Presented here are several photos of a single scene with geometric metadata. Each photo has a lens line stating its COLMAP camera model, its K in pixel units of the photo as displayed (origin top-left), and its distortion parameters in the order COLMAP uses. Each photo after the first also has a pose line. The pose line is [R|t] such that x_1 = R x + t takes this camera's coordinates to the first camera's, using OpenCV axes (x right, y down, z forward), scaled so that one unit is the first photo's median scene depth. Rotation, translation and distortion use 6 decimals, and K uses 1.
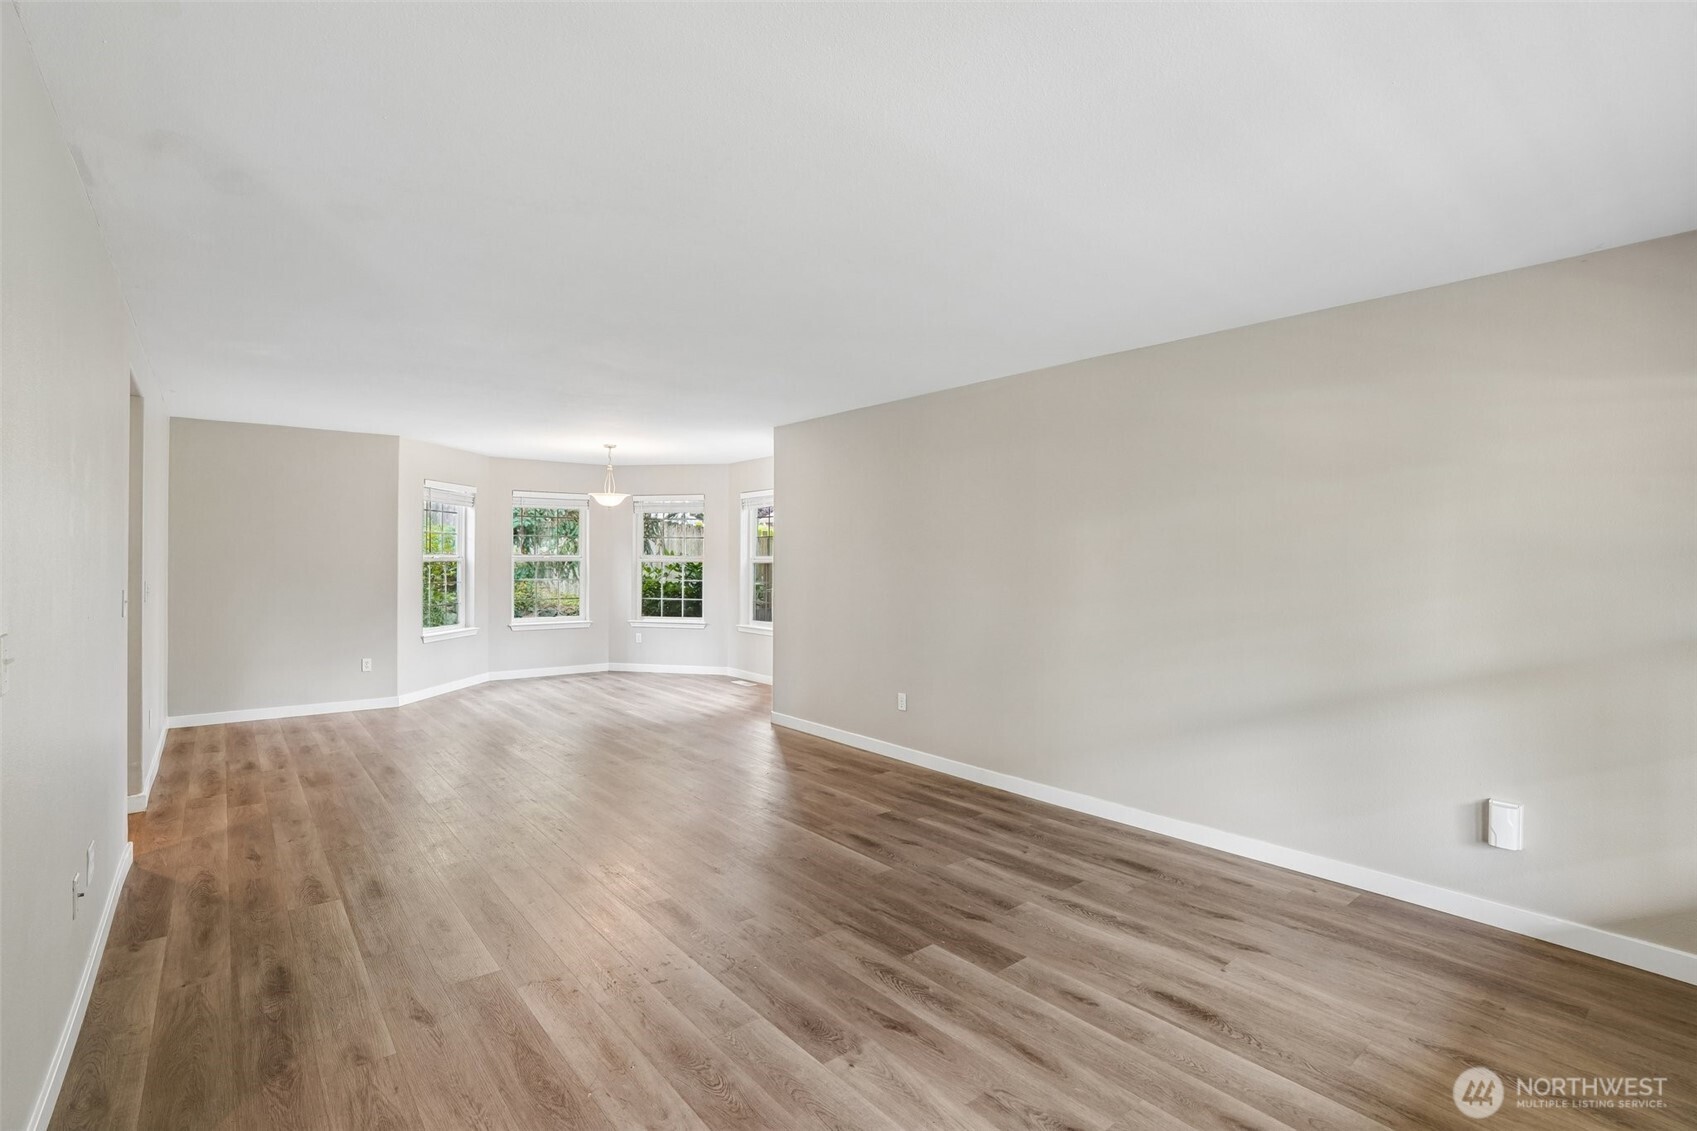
lens RADIAL K [[785.1, 0, 849.6], [0, 785.1, 564.1], [0, 0, 1]] dist [-0.027598, 0.004810]
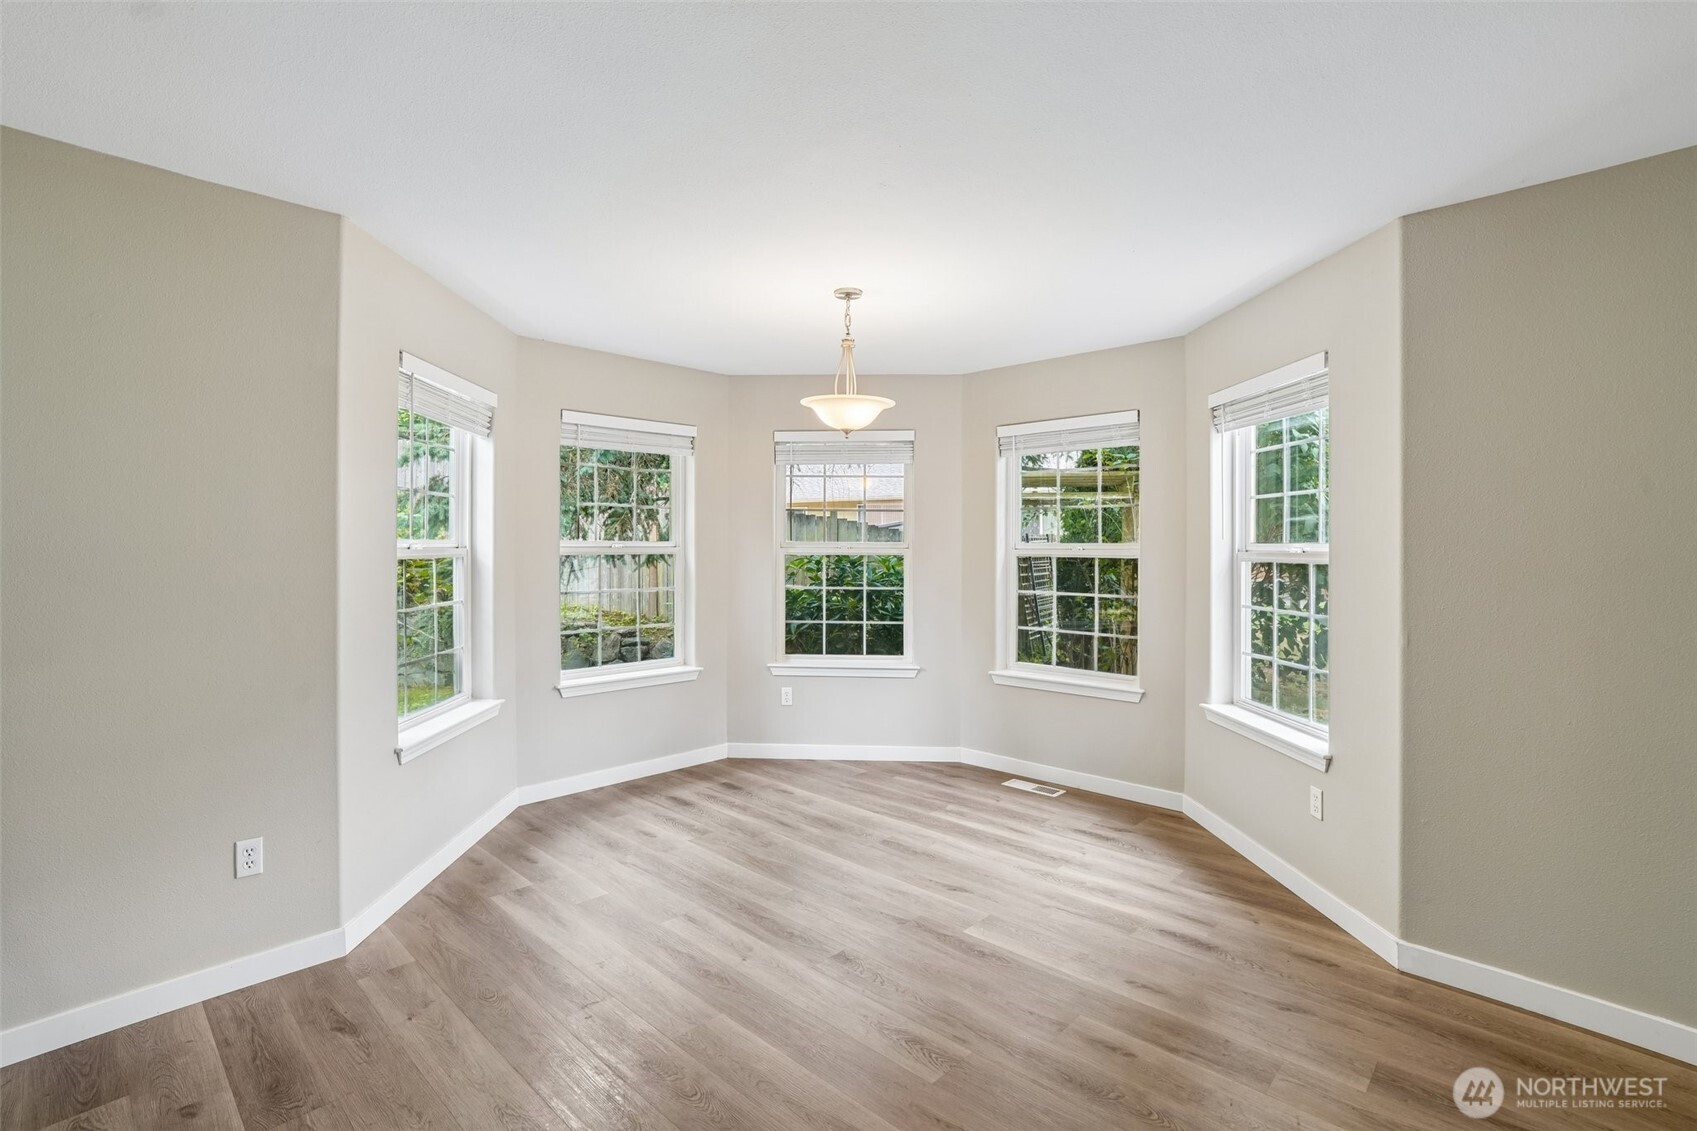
lens RADIAL K [[785.1, 0, 853.4], [0, 785.1, 560.0], [0, 0, 1]] dist [-0.027598, 0.004810]
pose [[0.991046, -0.004562, 0.133446, -0.298159], [0.002793, 0.999906, 0.013436, -0.006197], [-0.133495, -0.012943, 0.990965, 0.465043]]
